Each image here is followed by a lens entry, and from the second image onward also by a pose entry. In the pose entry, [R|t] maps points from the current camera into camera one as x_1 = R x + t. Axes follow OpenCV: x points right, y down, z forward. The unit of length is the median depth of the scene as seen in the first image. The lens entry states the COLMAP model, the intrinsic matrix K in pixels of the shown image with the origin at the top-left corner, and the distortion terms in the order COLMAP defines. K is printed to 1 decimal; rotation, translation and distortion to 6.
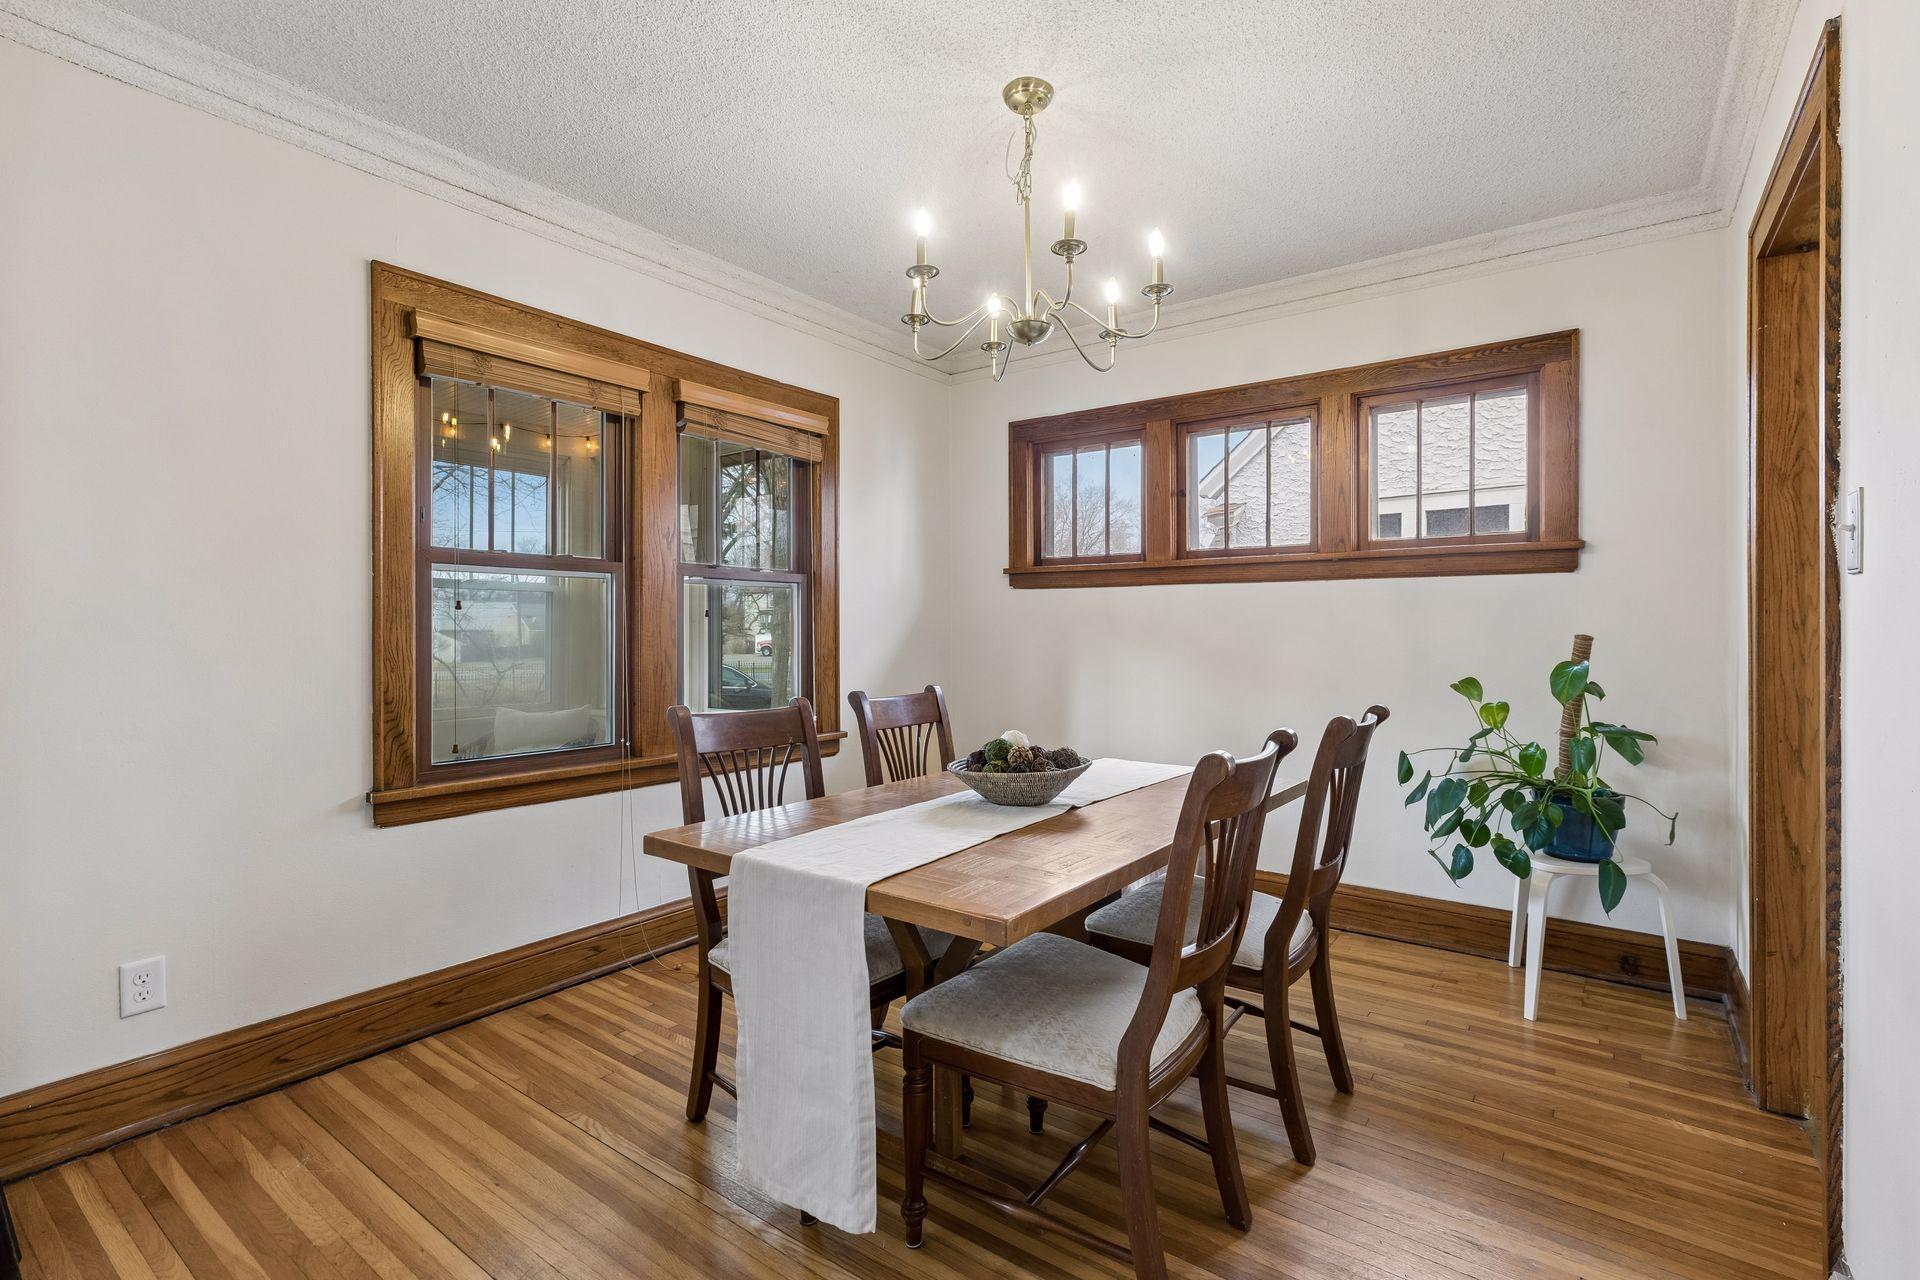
lens RADIAL K [[851.2, 0, 1005.6], [0, 851.2, 650.0], [0, 0, 1]] dist [0.000572, -0.000672]
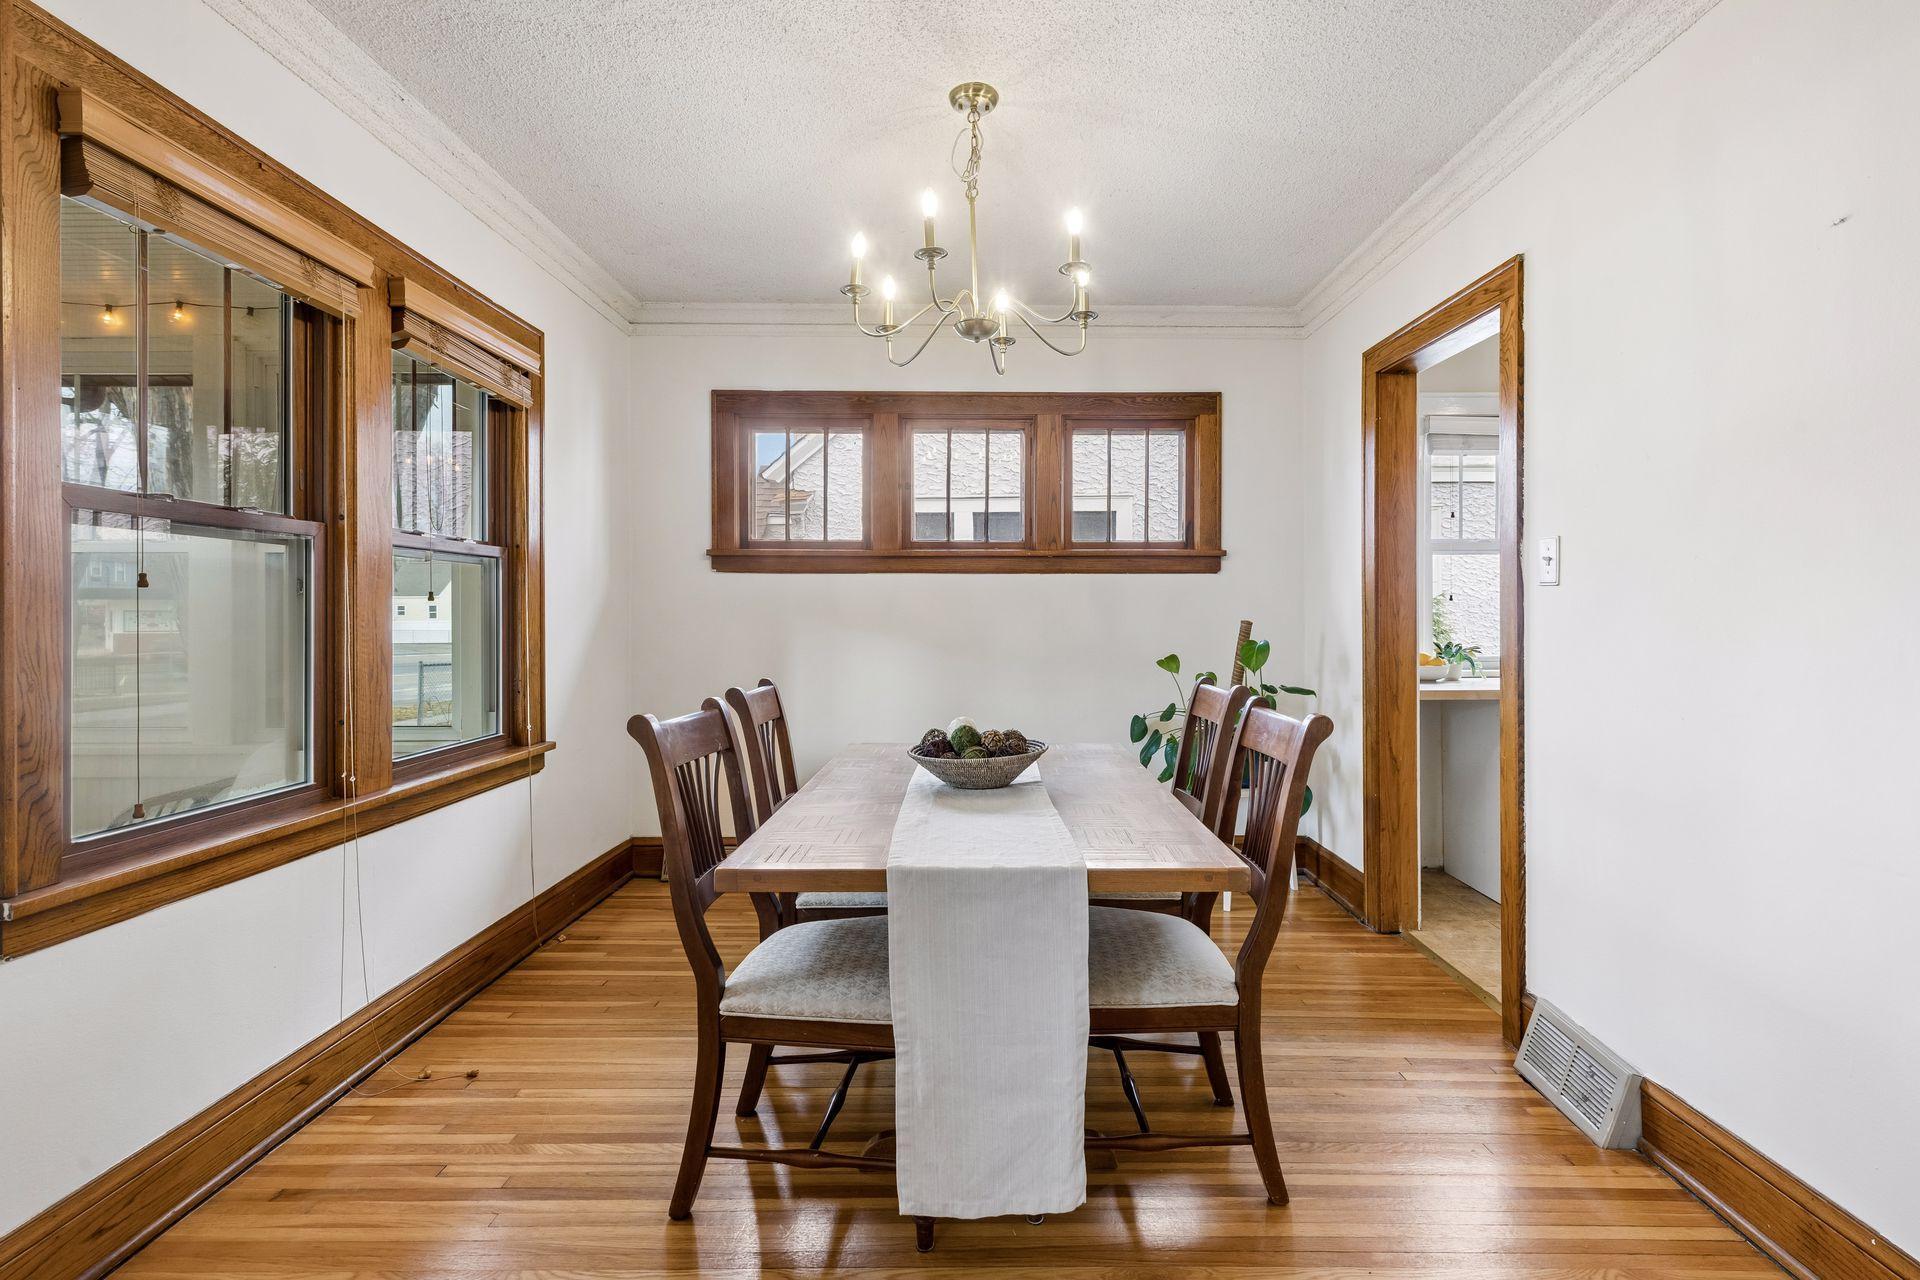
lens RADIAL K [[865.8, 0, 992.7], [0, 865.8, 634.7], [0, 0, 1]] dist [0.002371, -0.000247]
pose [[0.815985, -0.012819, 0.577931, -0.408634], [0.013486, 0.999904, 0.003138, -0.004995], [-0.577915, 0.005234, 0.816080, 0.098034]]
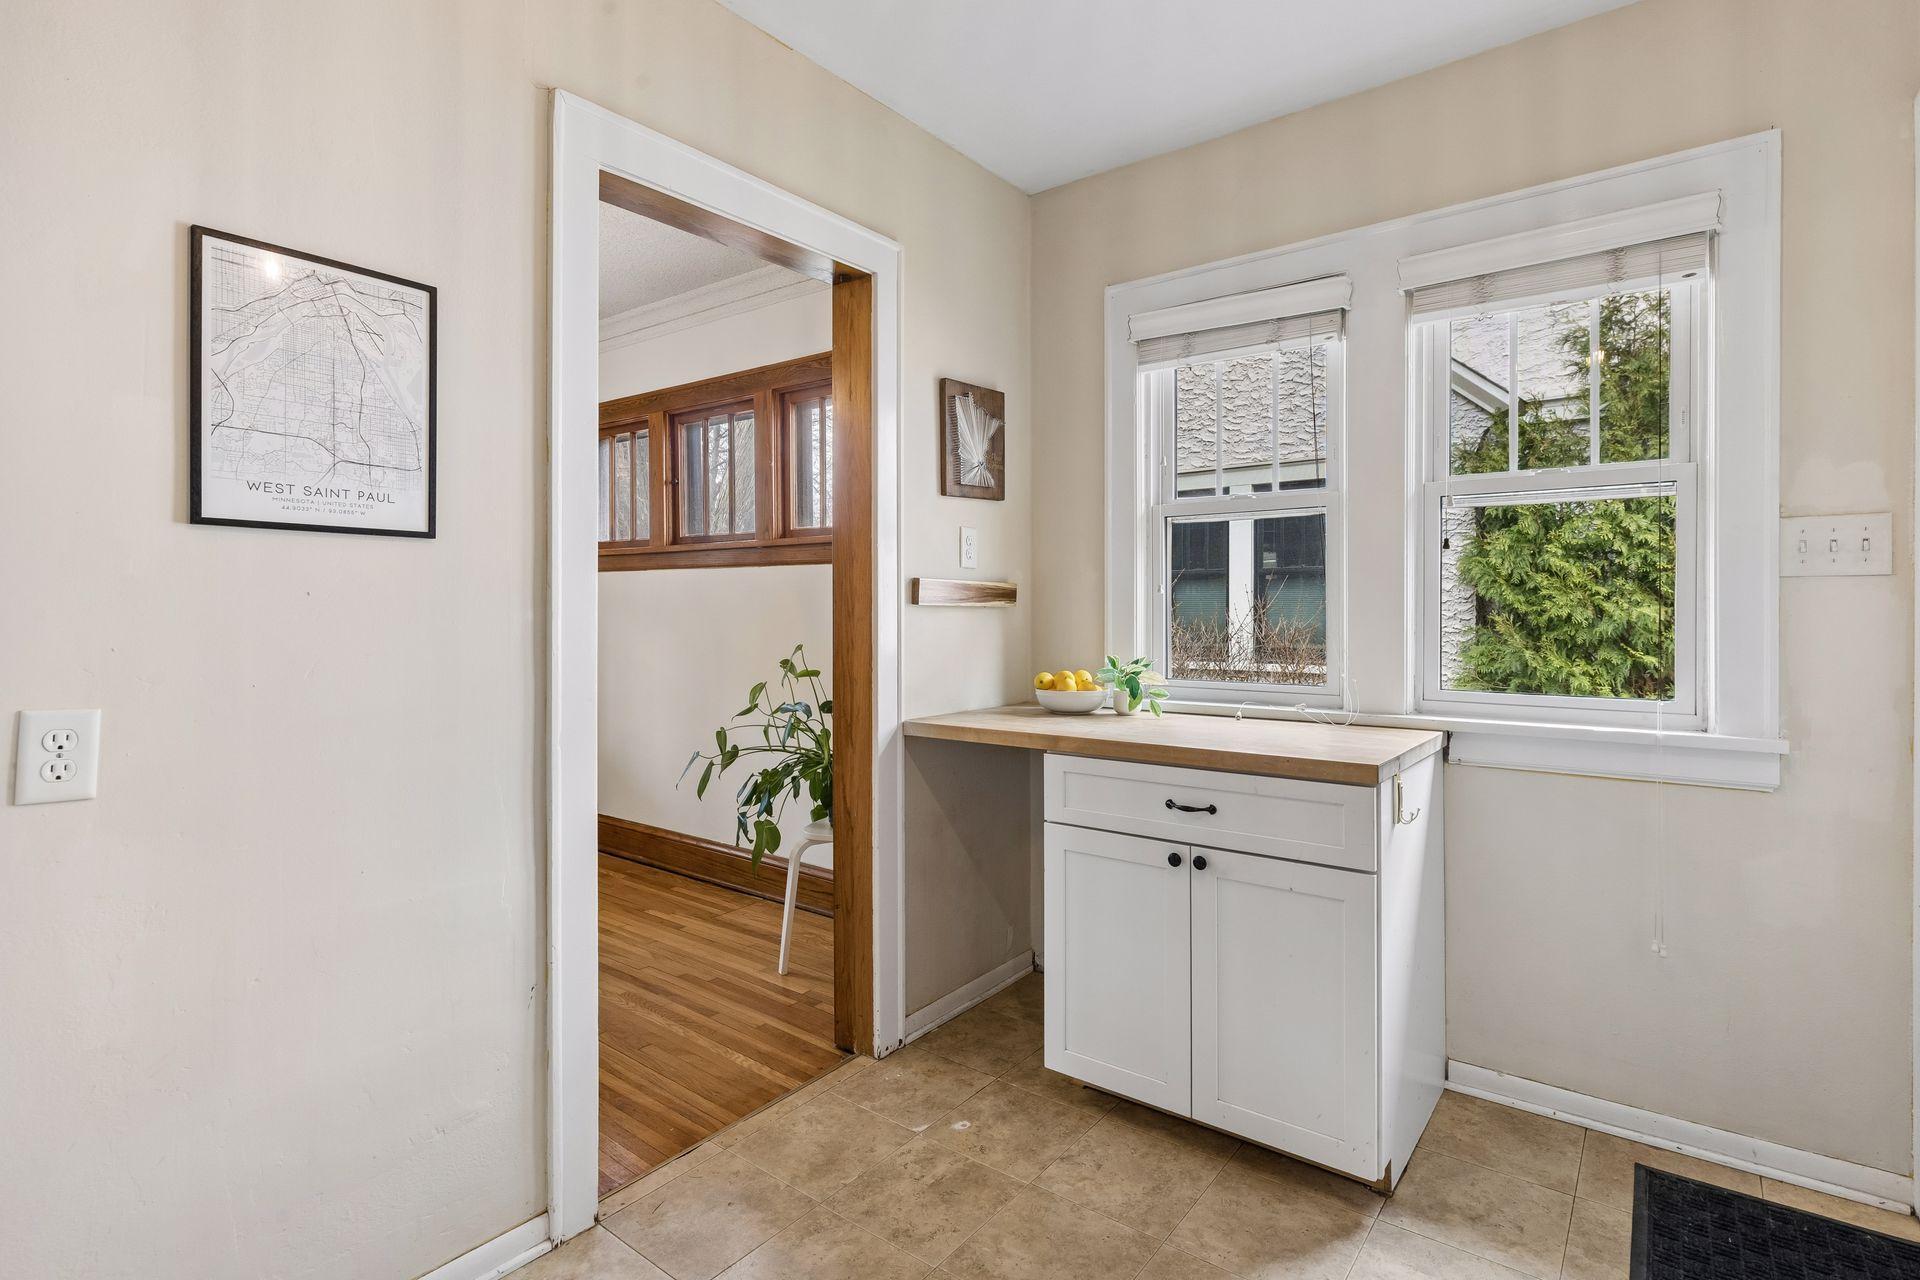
lens RADIAL K [[930.1, 0, 977.4], [0, 930.1, 617.0], [0, 0, 1]] dist [0.021233, -0.000237]
pose [[0.998825, -0.007283, -0.047916, 0.833482], [0.007486, 0.999964, 0.004064, -0.026117], [0.047884, -0.004418, 0.998843, -0.170719]]
